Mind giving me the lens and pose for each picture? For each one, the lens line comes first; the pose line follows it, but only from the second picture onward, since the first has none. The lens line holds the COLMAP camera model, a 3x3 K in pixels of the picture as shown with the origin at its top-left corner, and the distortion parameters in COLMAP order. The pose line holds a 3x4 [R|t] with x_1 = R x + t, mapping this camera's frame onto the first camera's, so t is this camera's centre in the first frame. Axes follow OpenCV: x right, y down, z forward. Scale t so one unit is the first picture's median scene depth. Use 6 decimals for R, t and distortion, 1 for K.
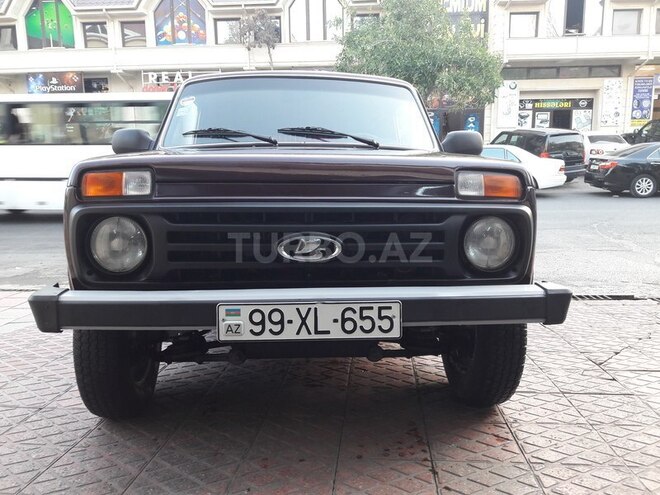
lens RADIAL K [[534.7, 0, 330.0], [0, 534.7, 247.5], [0, 0, 1]] dist [0.028506, -0.051569]
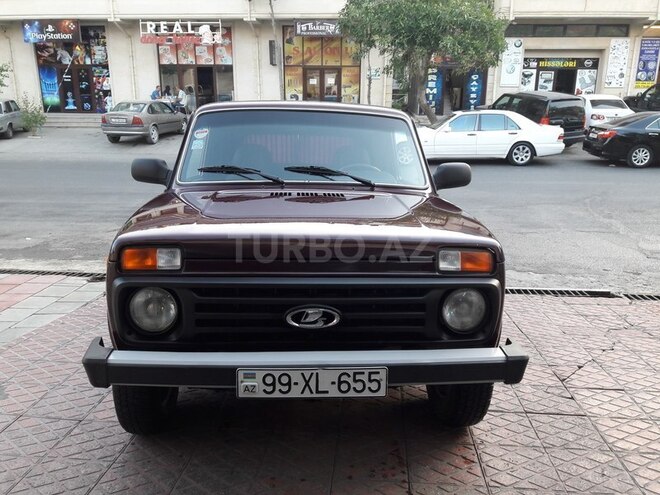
lens RADIAL K [[537.4, 0, 330.0], [0, 537.4, 247.5], [0, 0, 1]] dist [-0.000395, -0.012971]
pose [[0.999730, 0.022543, 0.005661, -0.008067], [-0.022992, 0.994856, 0.098657, -0.216248], [-0.003408, -0.098760, 0.995105, -0.141488]]
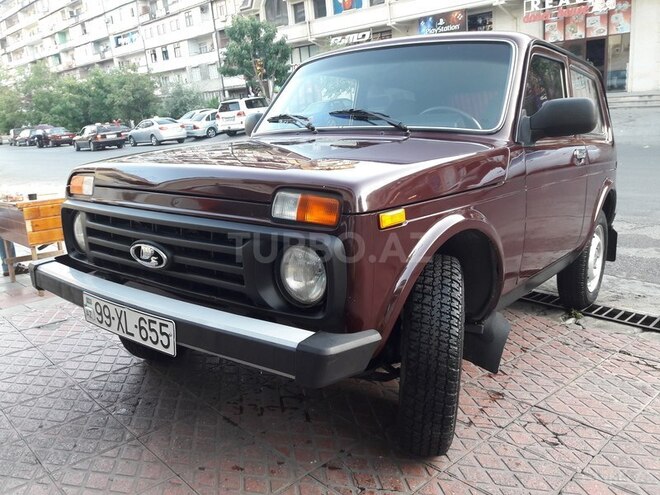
lens RADIAL K [[553.6, 0, 330.0], [0, 553.6, 247.5], [0, 0, 1]] dist [-0.001313, -0.000071]
pose [[0.749074, 0.131781, -0.649248, 0.762307], [-0.055334, 0.989037, 0.136908, -0.149884], [0.660172, -0.066629, 0.748154, 0.311810]]
